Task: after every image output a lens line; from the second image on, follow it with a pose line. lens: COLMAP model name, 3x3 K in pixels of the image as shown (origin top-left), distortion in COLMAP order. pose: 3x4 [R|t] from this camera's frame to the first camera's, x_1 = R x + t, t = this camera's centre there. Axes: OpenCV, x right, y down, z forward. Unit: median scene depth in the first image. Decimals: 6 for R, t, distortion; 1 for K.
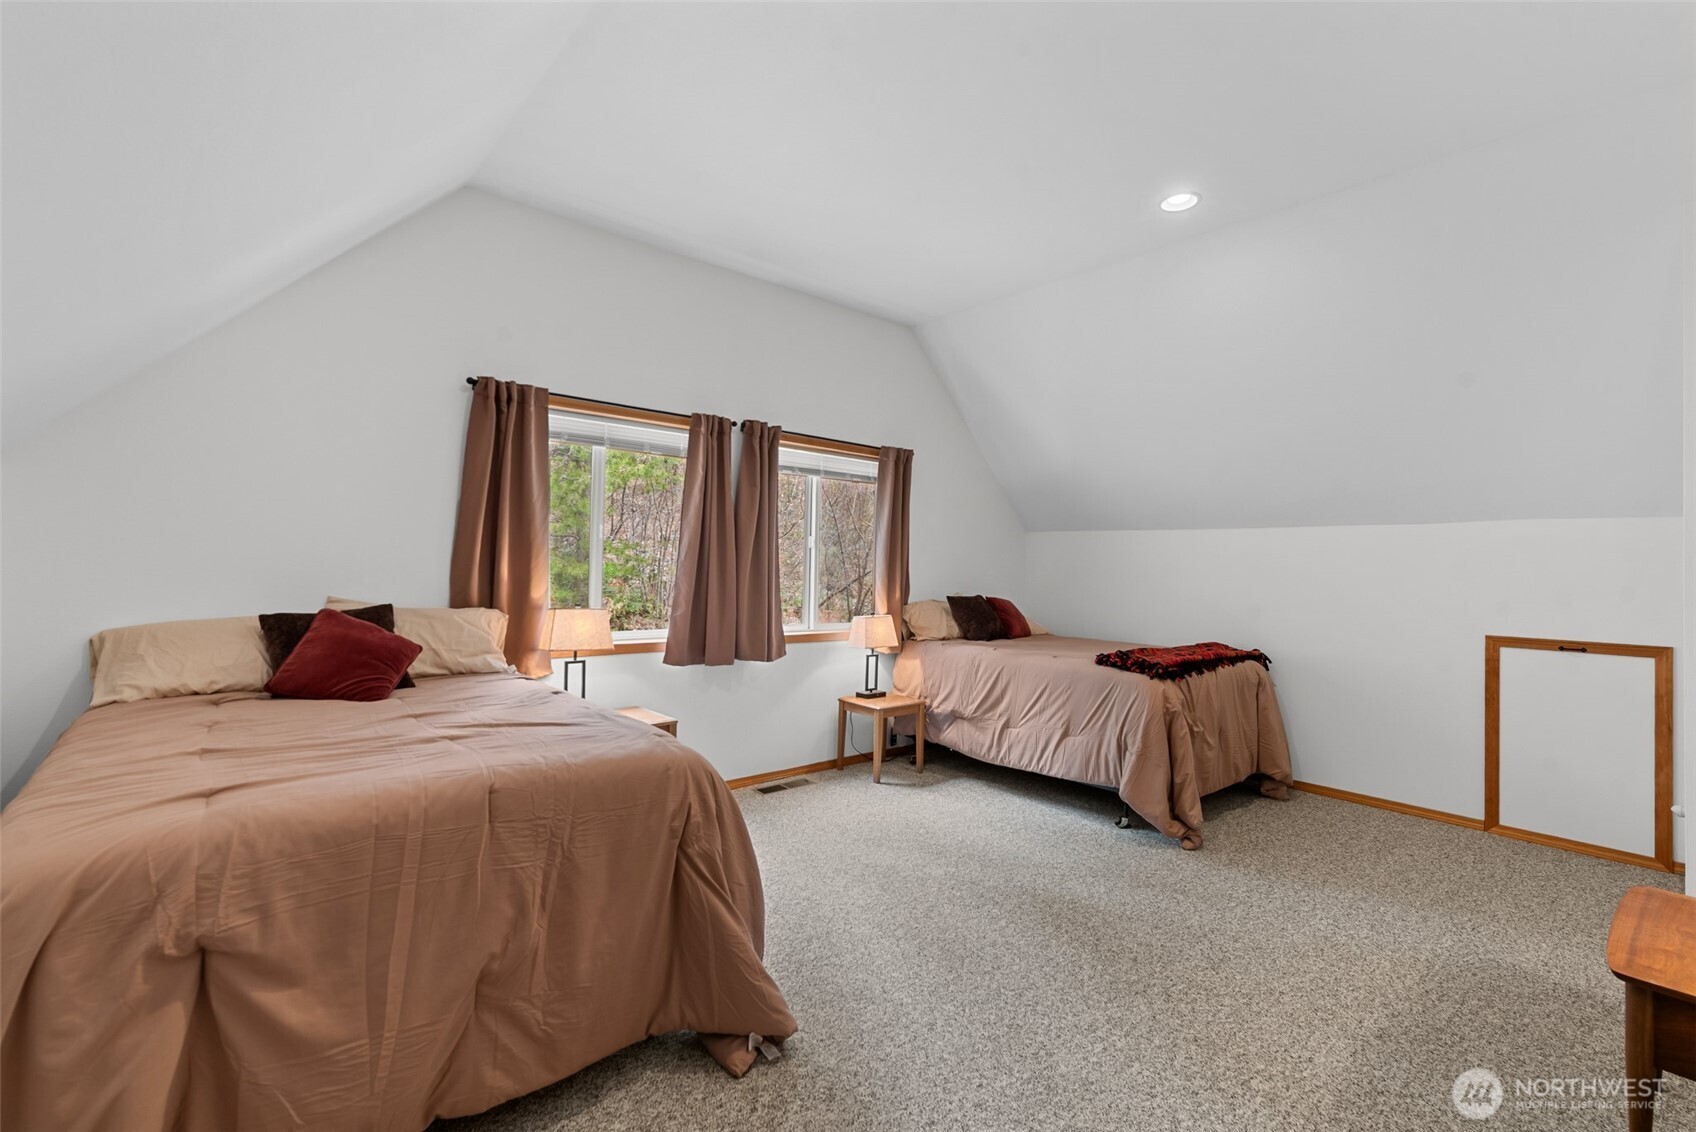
lens RADIAL K [[735.9, 0, 853.6], [0, 735.9, 566.5], [0, 0, 1]] dist [-0.001936, -0.000046]
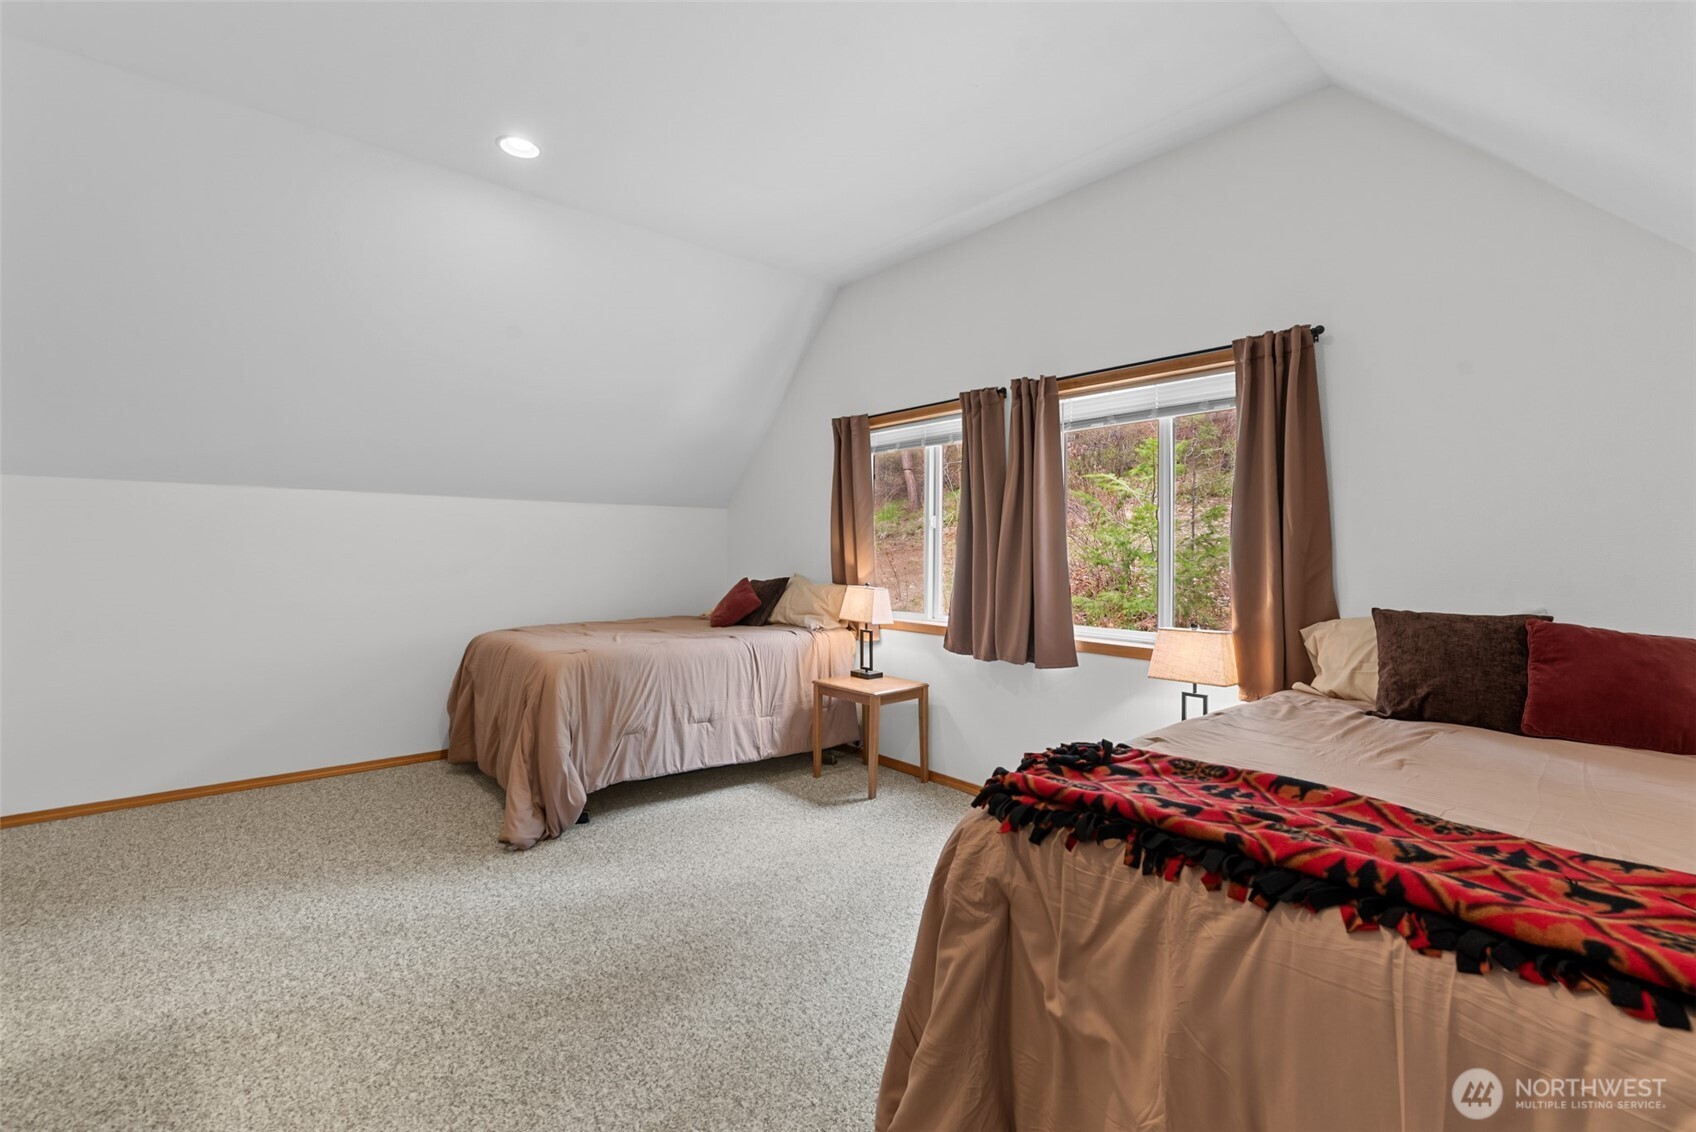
lens RADIAL K [[735.9, 0, 853.5], [0, 735.9, 561.1], [0, 0, 1]] dist [-0.001936, -0.000046]
pose [[0.012577, -0.006755, -0.999898, 0.765497], [0.000320, 0.999977, -0.006752, 0.018372], [0.999921, -0.000235, 0.012579, 0.865654]]
